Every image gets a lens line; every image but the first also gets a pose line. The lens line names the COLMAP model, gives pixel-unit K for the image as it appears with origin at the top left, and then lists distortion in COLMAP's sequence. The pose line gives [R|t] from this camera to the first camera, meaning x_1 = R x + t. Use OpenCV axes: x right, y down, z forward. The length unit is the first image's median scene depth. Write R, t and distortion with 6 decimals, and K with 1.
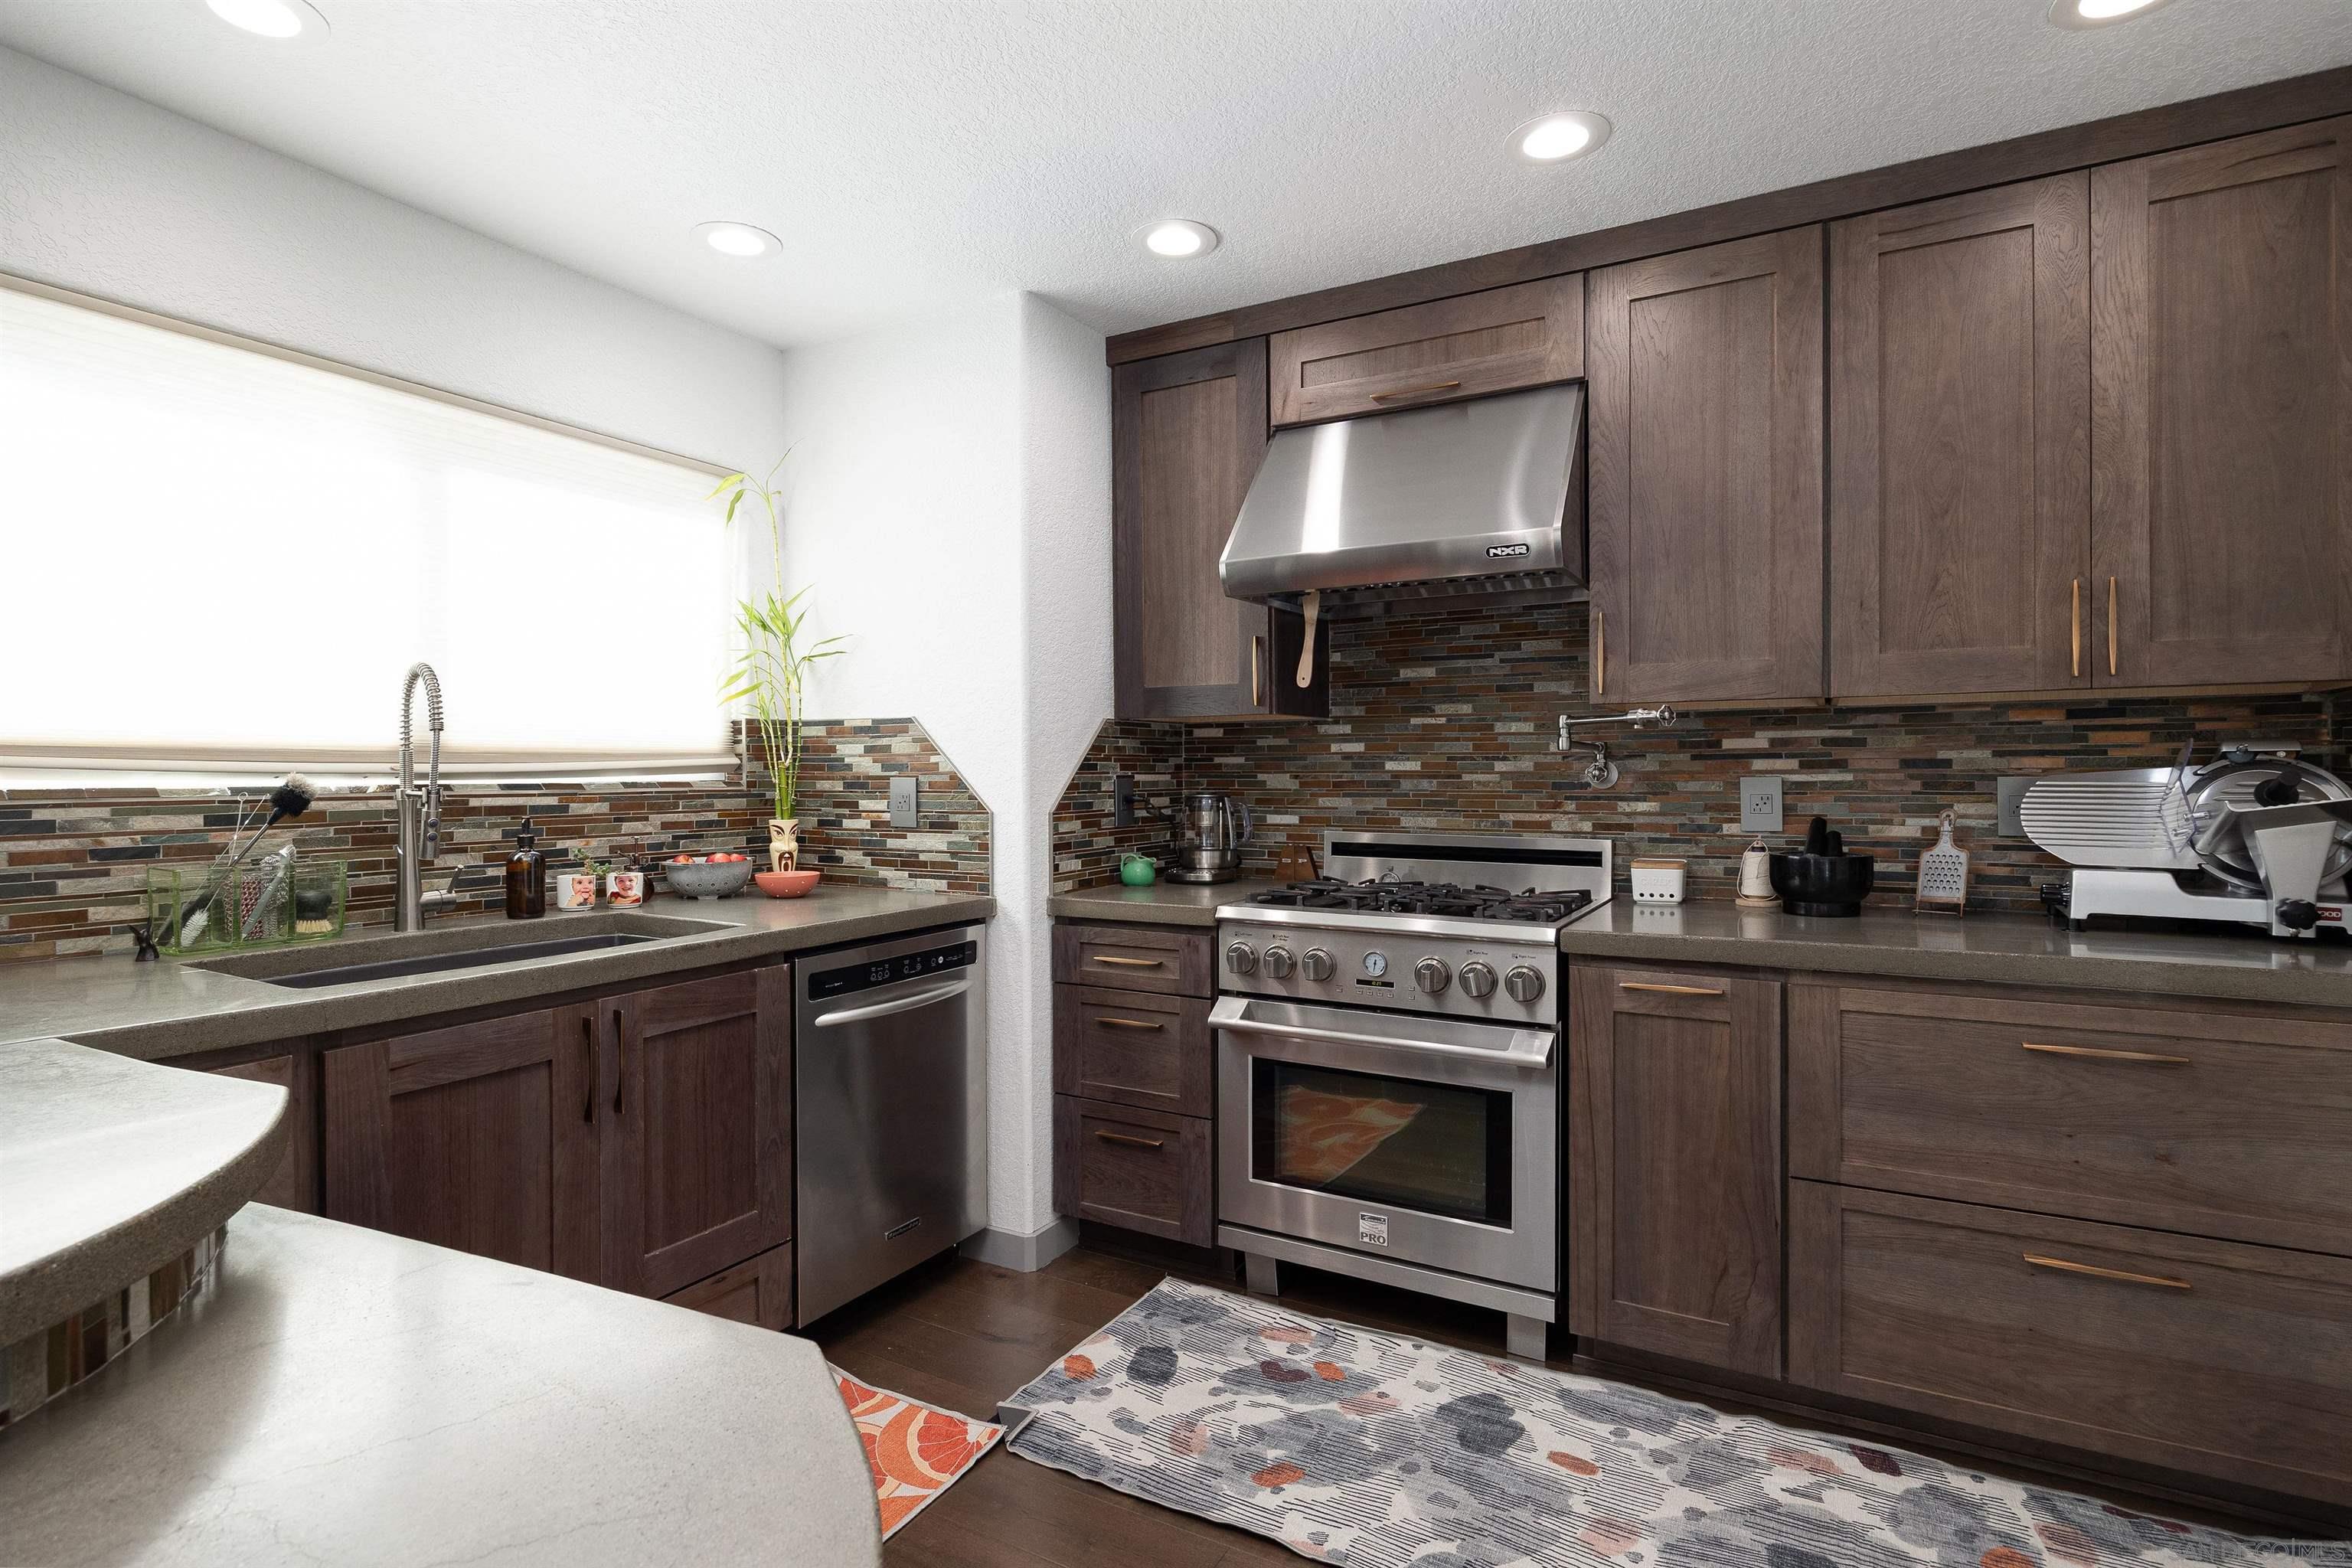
lens RADIAL K [[1146.8, 0, 1179.3], [0, 1146.8, 777.8], [0, 0, 1]] dist [0.000306, -0.000512]
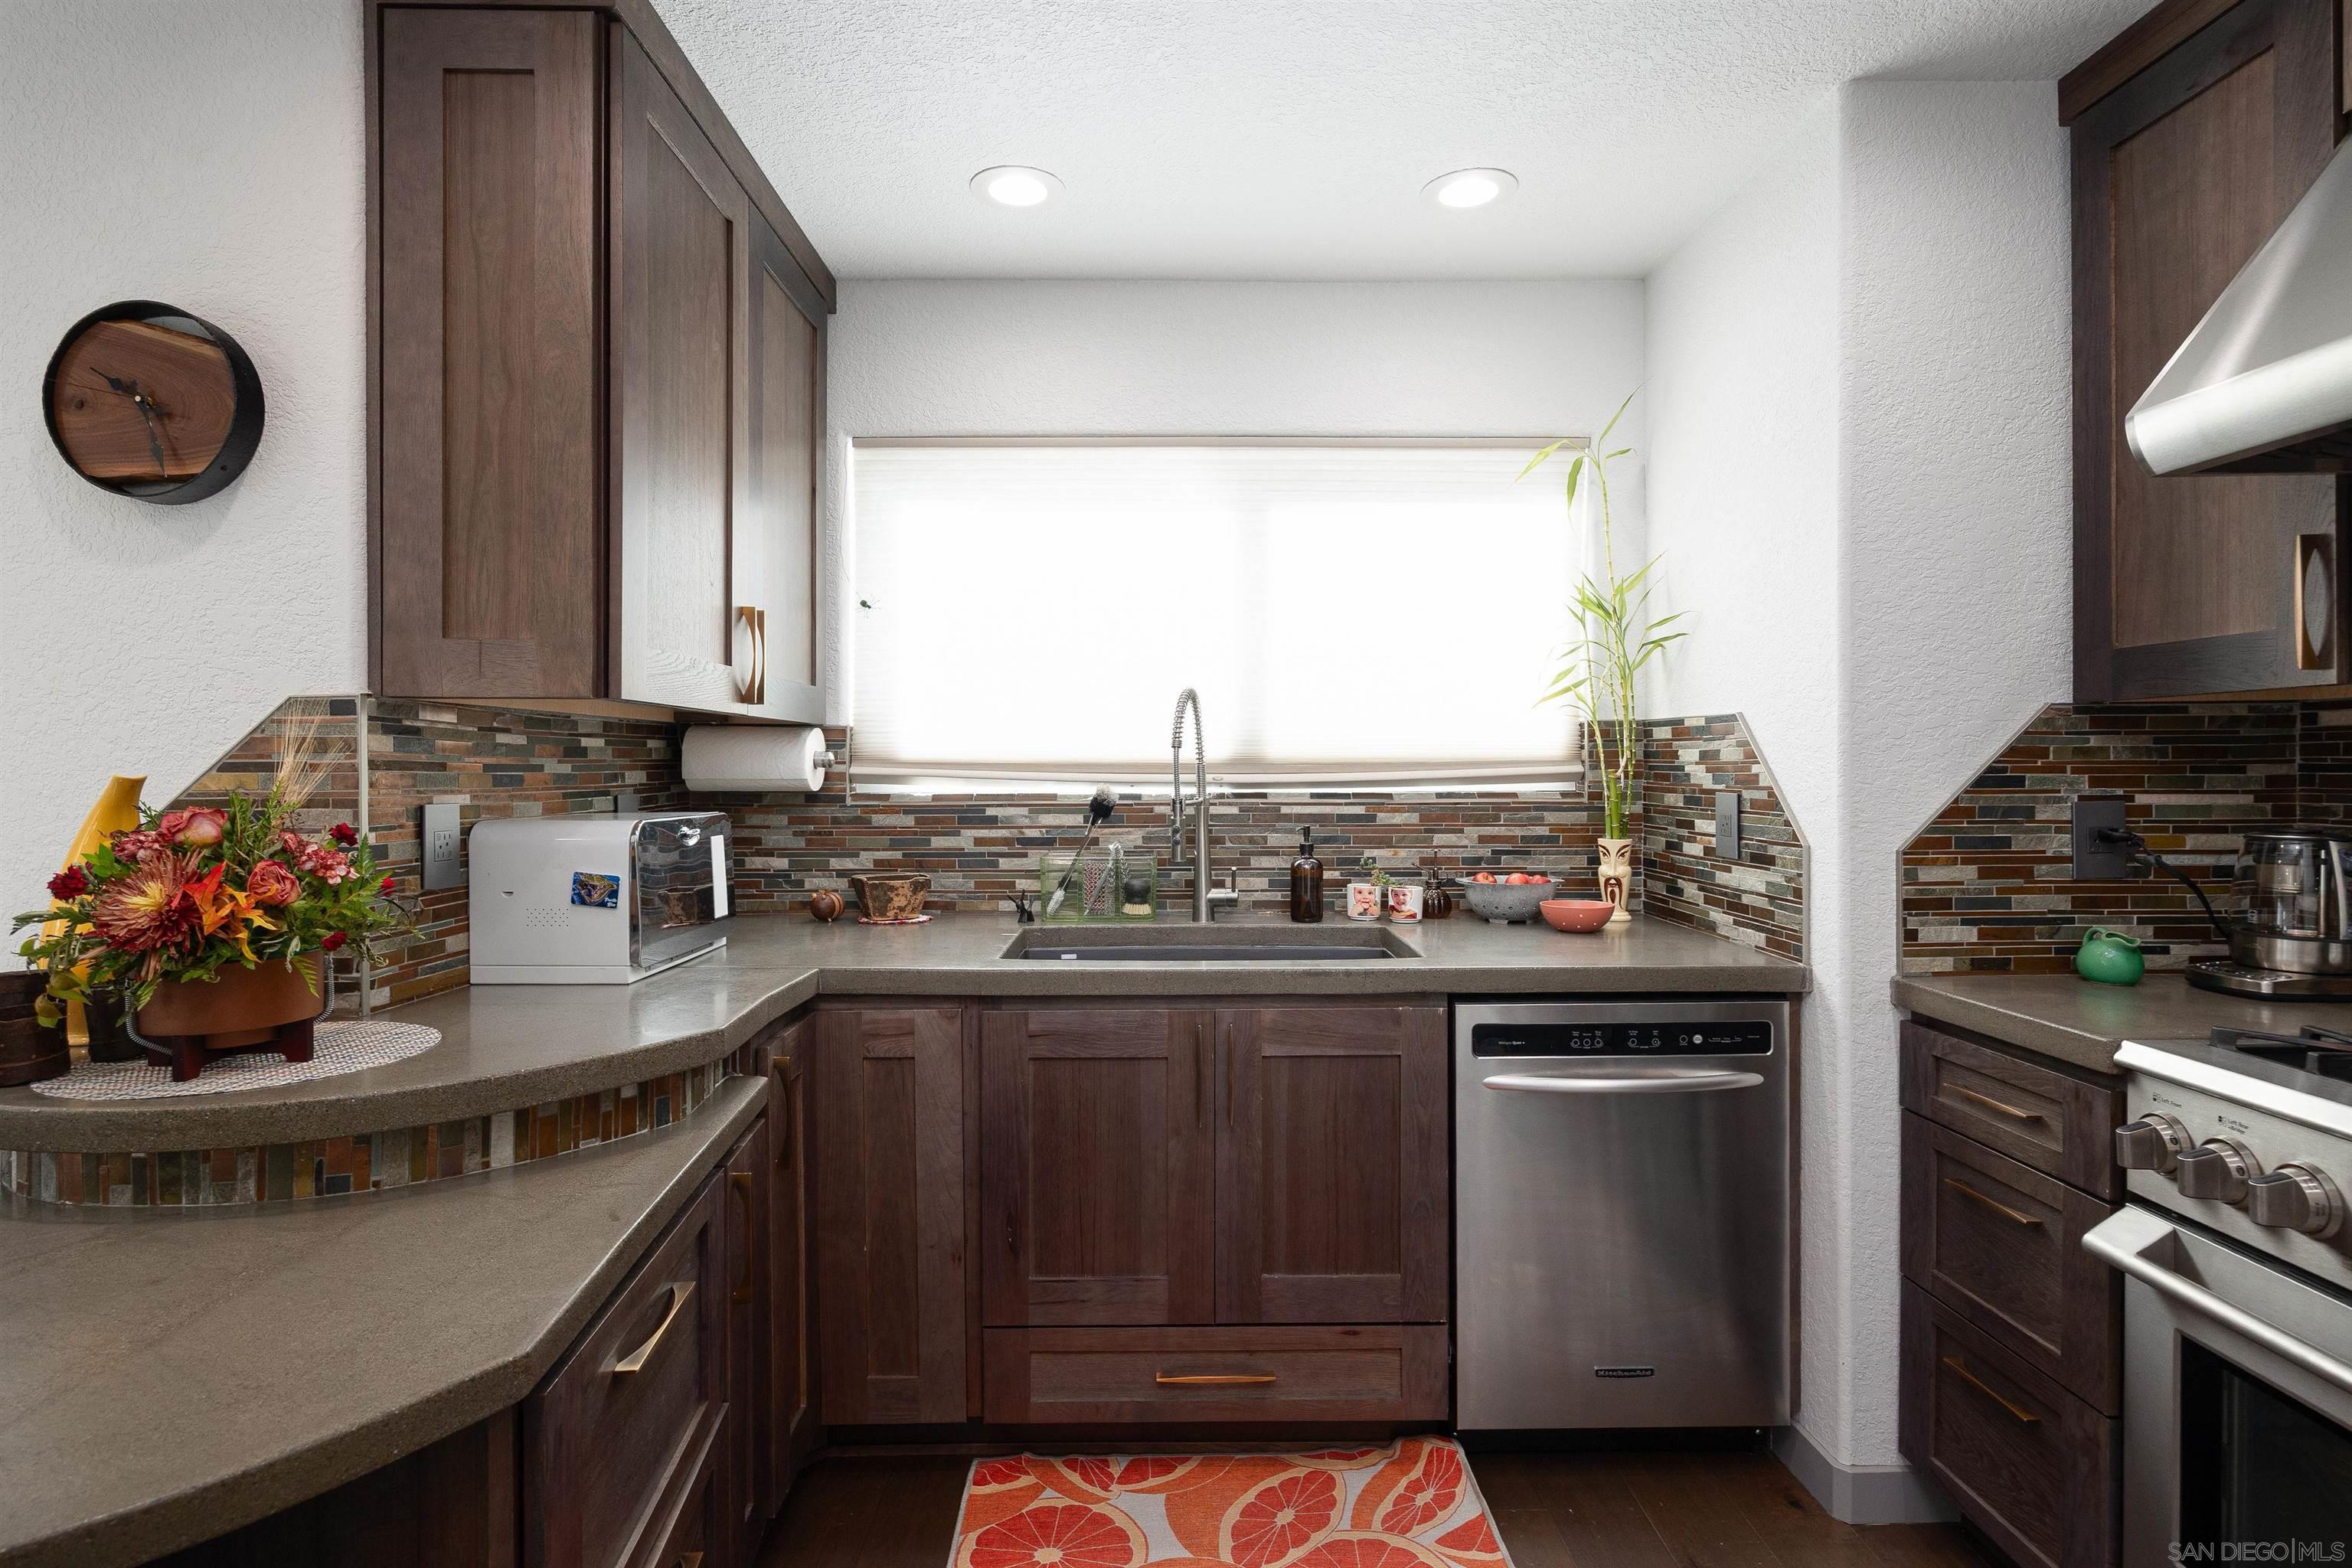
lens RADIAL K [[1224.7, 0, 1175.7], [0, 1224.7, 776.9], [0, 0, 1]] dist [-0.003484, -0.001617]
pose [[0.501816, 0.010516, -0.864910, 0.288805], [-0.004392, 0.999944, 0.009609, -0.017470], [0.864963, -0.001023, 0.501835, 0.284640]]
